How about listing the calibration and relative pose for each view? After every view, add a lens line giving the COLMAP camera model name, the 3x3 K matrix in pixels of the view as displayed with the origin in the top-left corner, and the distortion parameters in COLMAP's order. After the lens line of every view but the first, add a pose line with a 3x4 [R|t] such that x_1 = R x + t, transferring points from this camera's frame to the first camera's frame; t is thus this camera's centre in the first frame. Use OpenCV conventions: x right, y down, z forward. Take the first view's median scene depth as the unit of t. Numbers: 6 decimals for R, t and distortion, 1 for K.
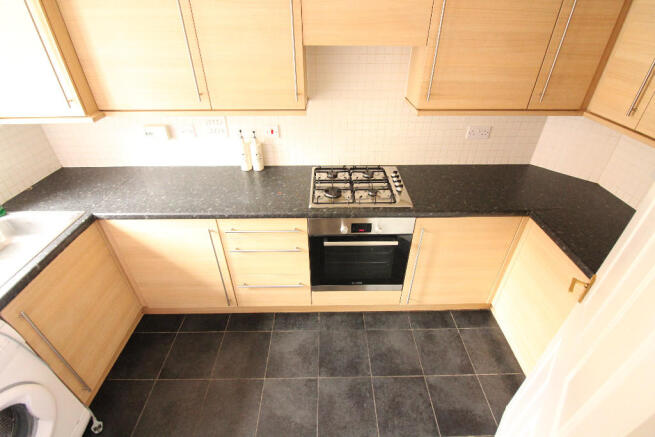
lens RADIAL K [[303.3, 0, 329.1], [0, 303.3, 209.8], [0, 0, 1]] dist [0.001706, -0.012675]
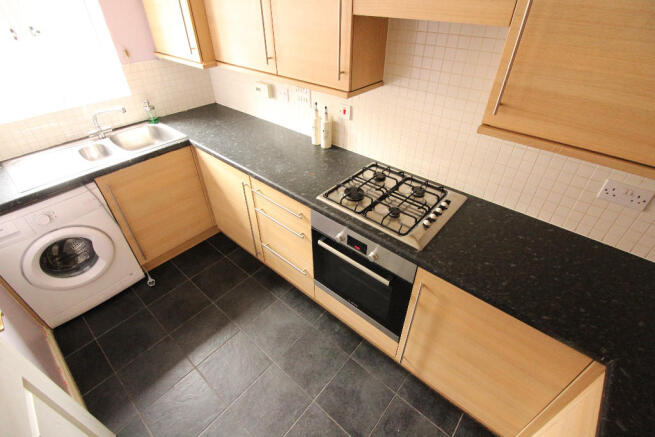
lens RADIAL K [[303.3, 0, 329.1], [0, 303.3, 209.8], [0, 0, 1]] dist [0.001706, -0.012675]
pose [[0.750404, 0.395033, -0.529946, 0.423515], [-0.365470, 0.916025, 0.165319, -0.129113], [0.550751, 0.069623, 0.831761, 0.240749]]
